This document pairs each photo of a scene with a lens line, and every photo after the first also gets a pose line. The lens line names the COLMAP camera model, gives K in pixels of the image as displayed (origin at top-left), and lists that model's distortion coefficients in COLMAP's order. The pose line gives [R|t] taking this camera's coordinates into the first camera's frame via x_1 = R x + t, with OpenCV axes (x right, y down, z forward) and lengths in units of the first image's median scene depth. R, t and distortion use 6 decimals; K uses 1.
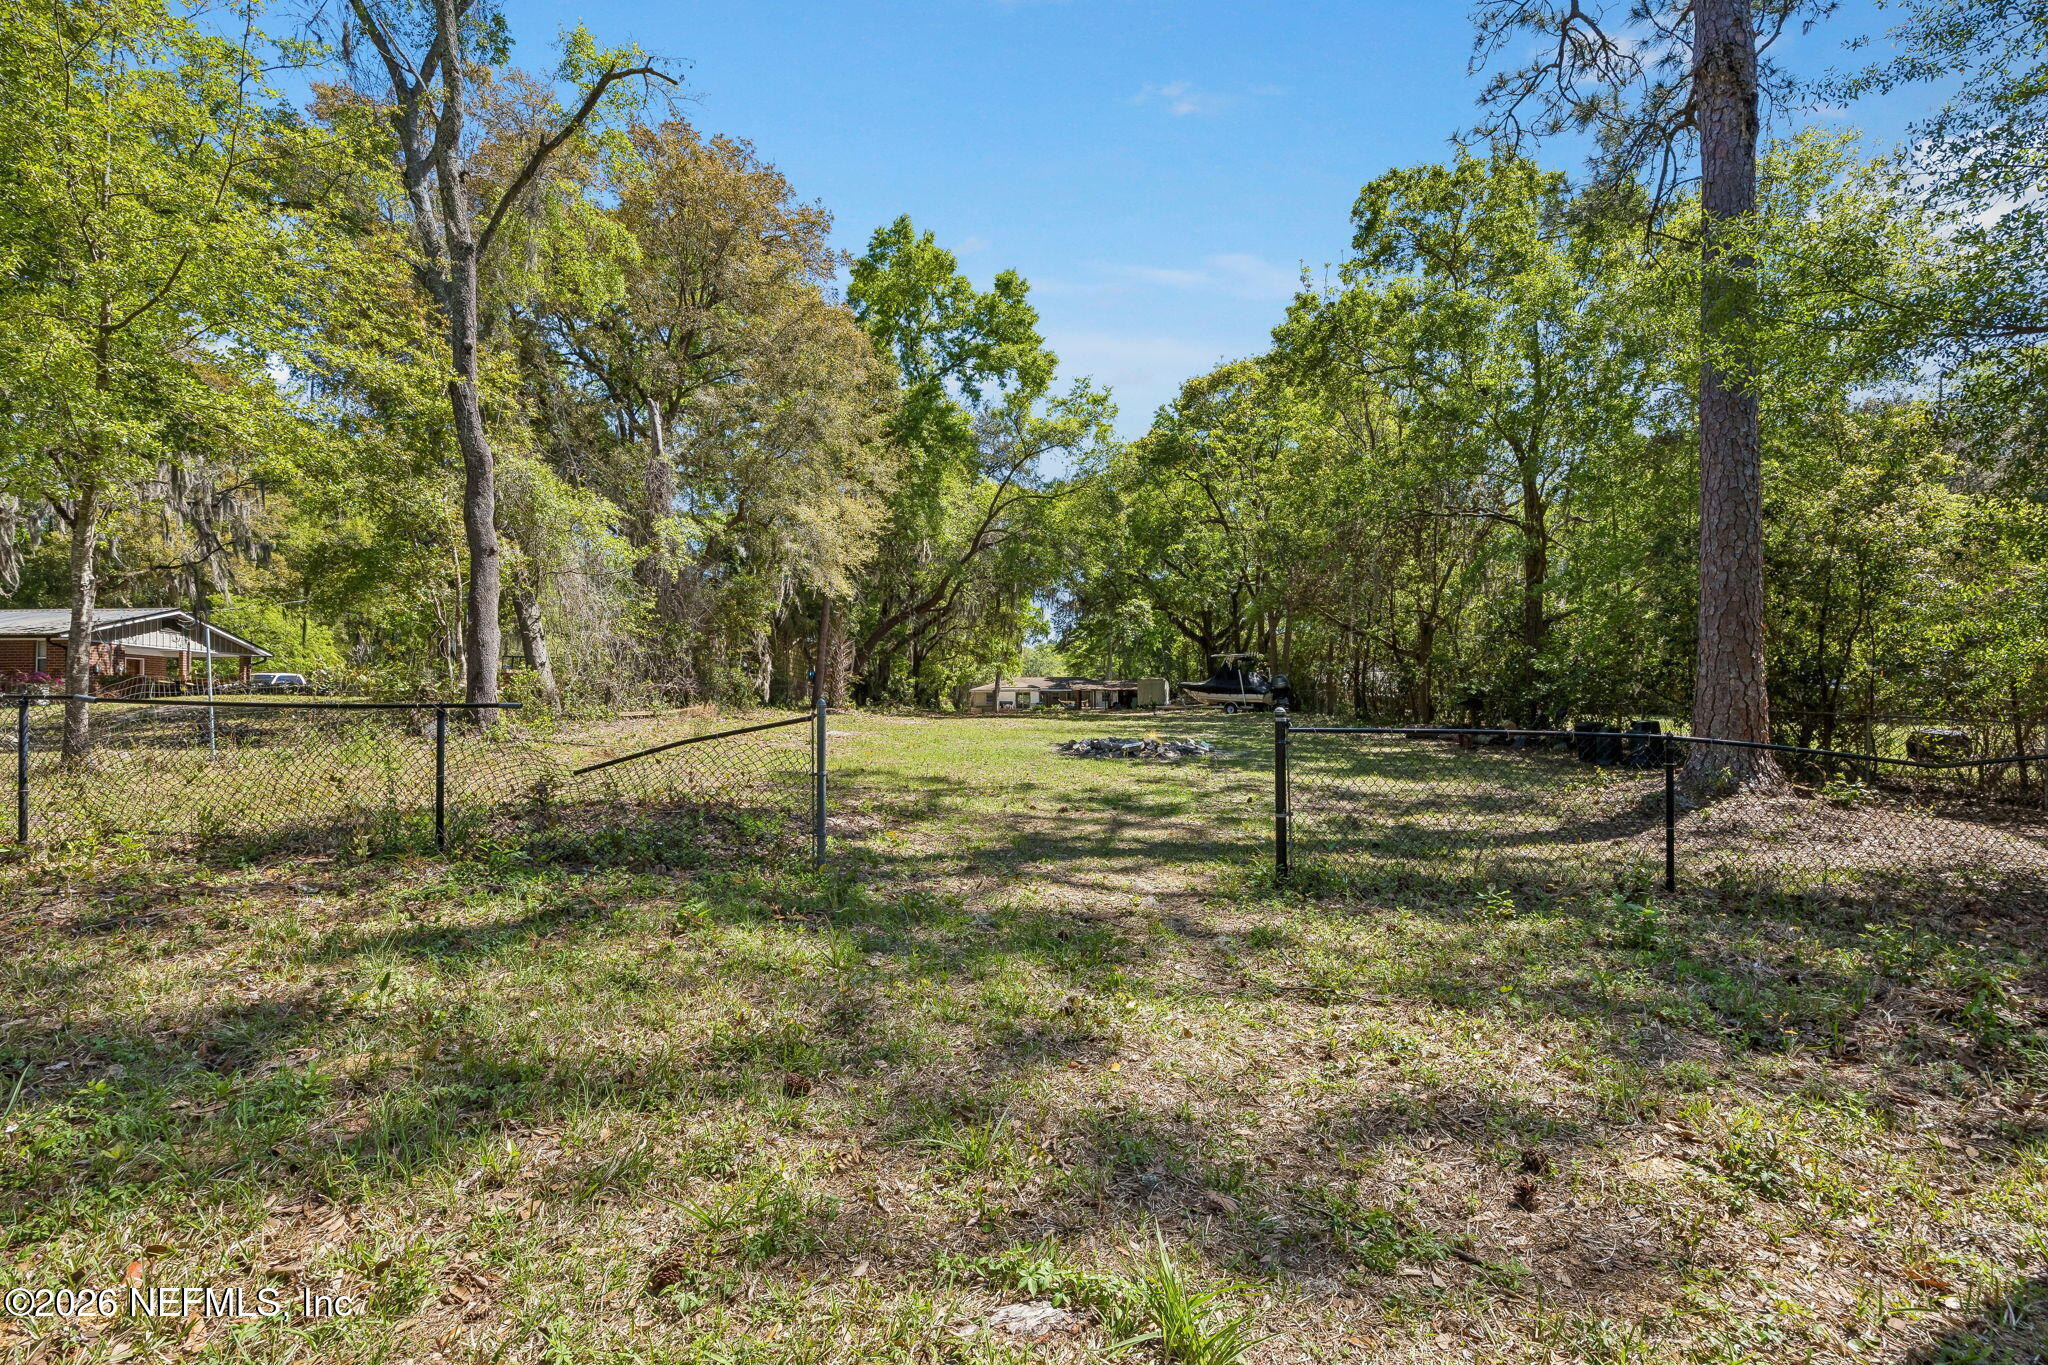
lens RADIAL K [[959.3, 0, 1030.4], [0, 959.3, 710.1], [0, 0, 1]] dist [-0.001293, -0.000247]
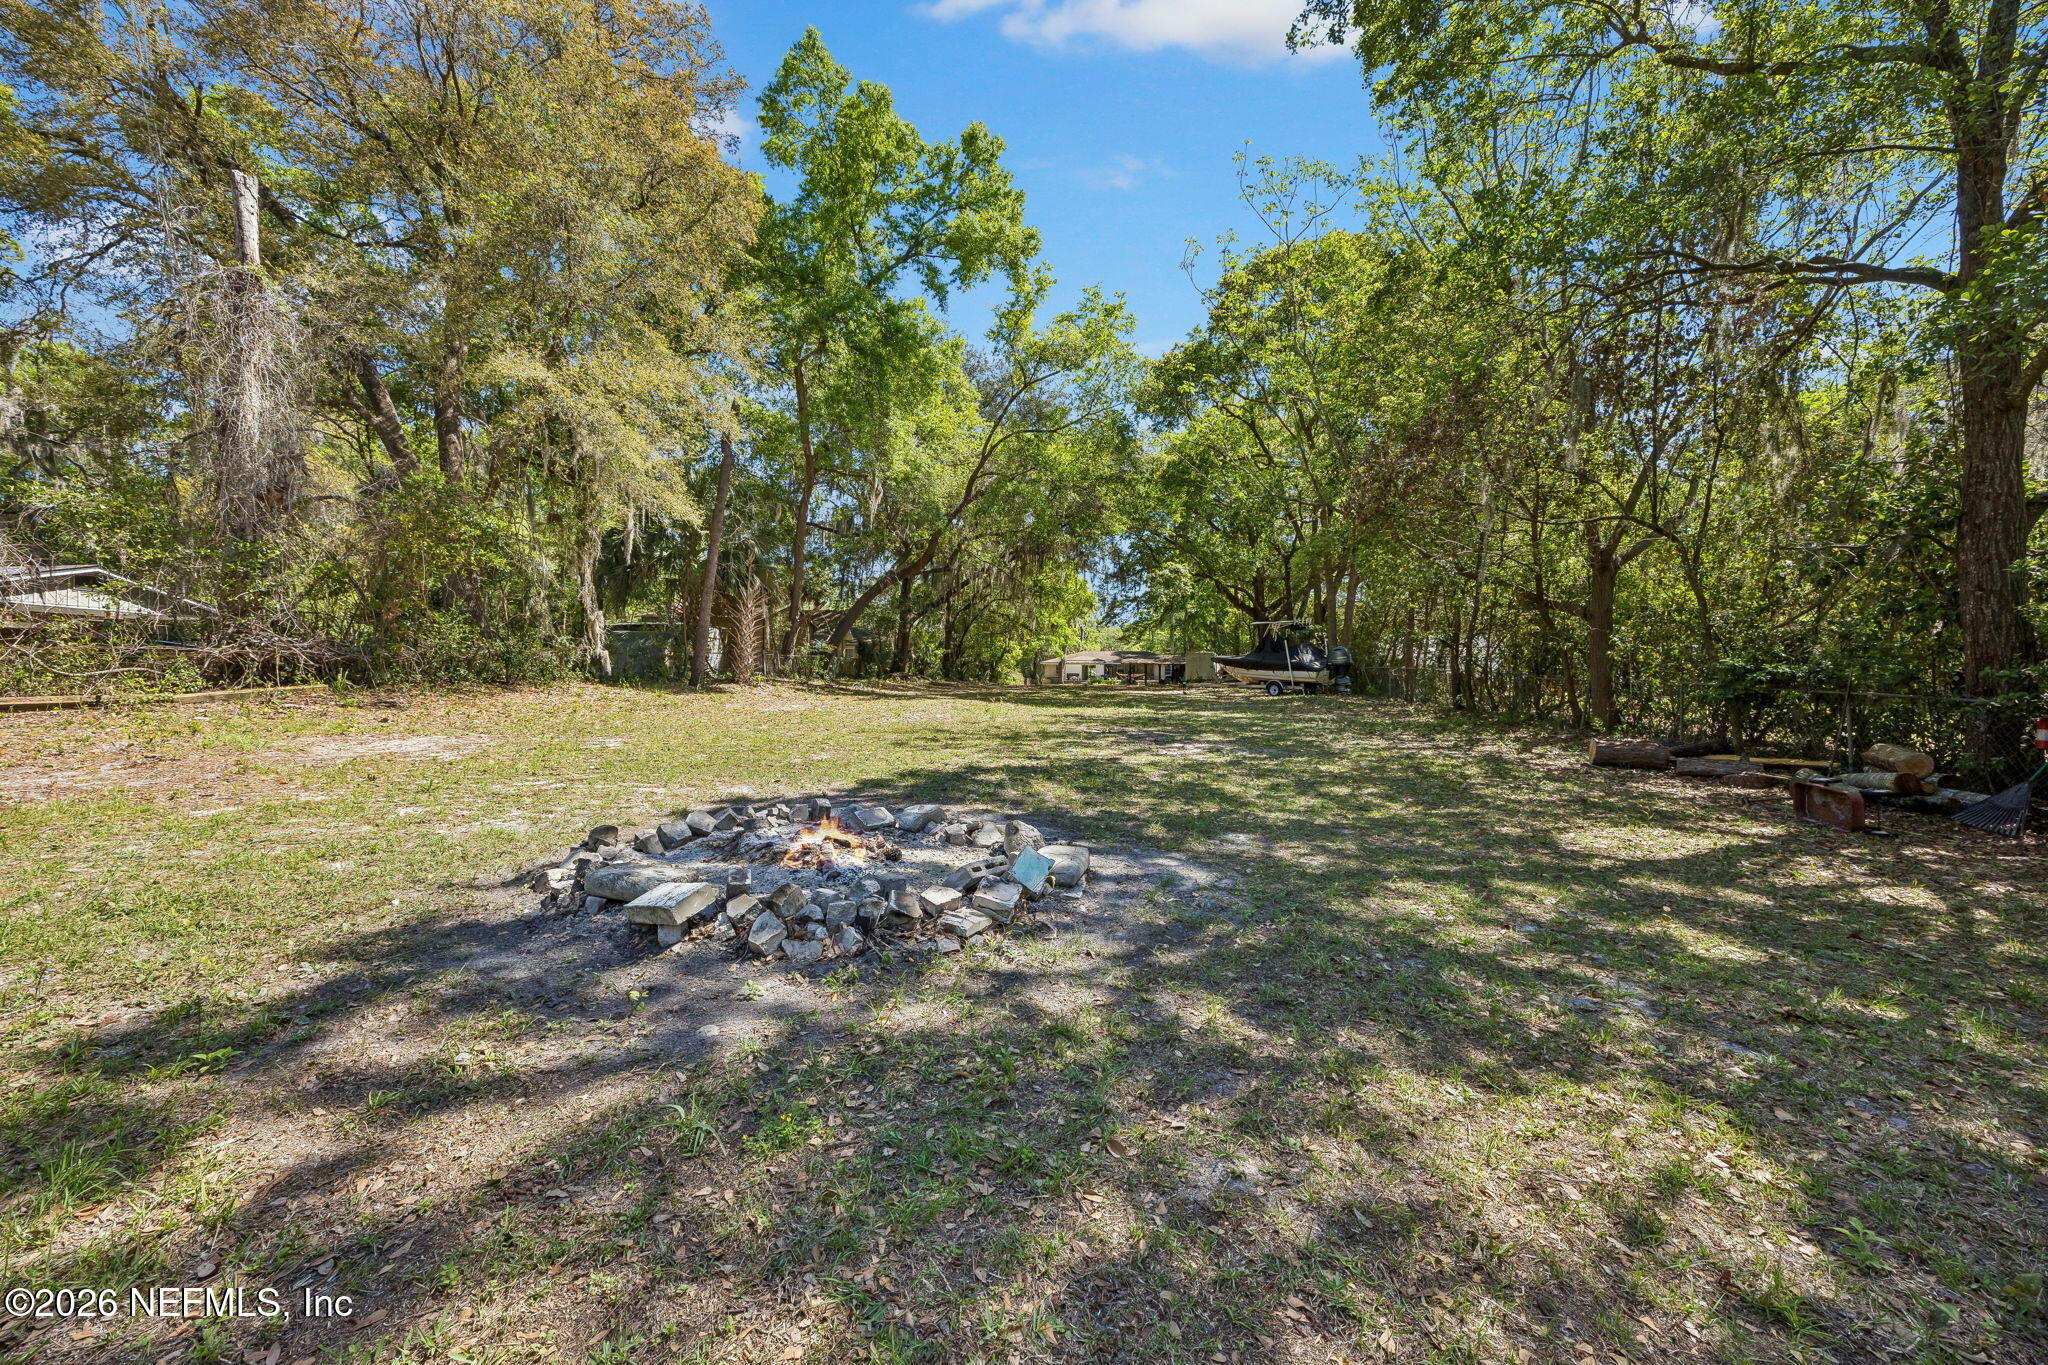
lens RADIAL K [[779.9, 0, 1016.4], [0, 779.9, 679.4], [0, 0, 1]] dist [-0.002584, -0.000344]
pose [[0.989835, 0.013757, -0.141554, 0.073579], [-0.013694, 0.999905, 0.001417, -0.006186], [0.141560, 0.000536, 0.989930, 0.272316]]
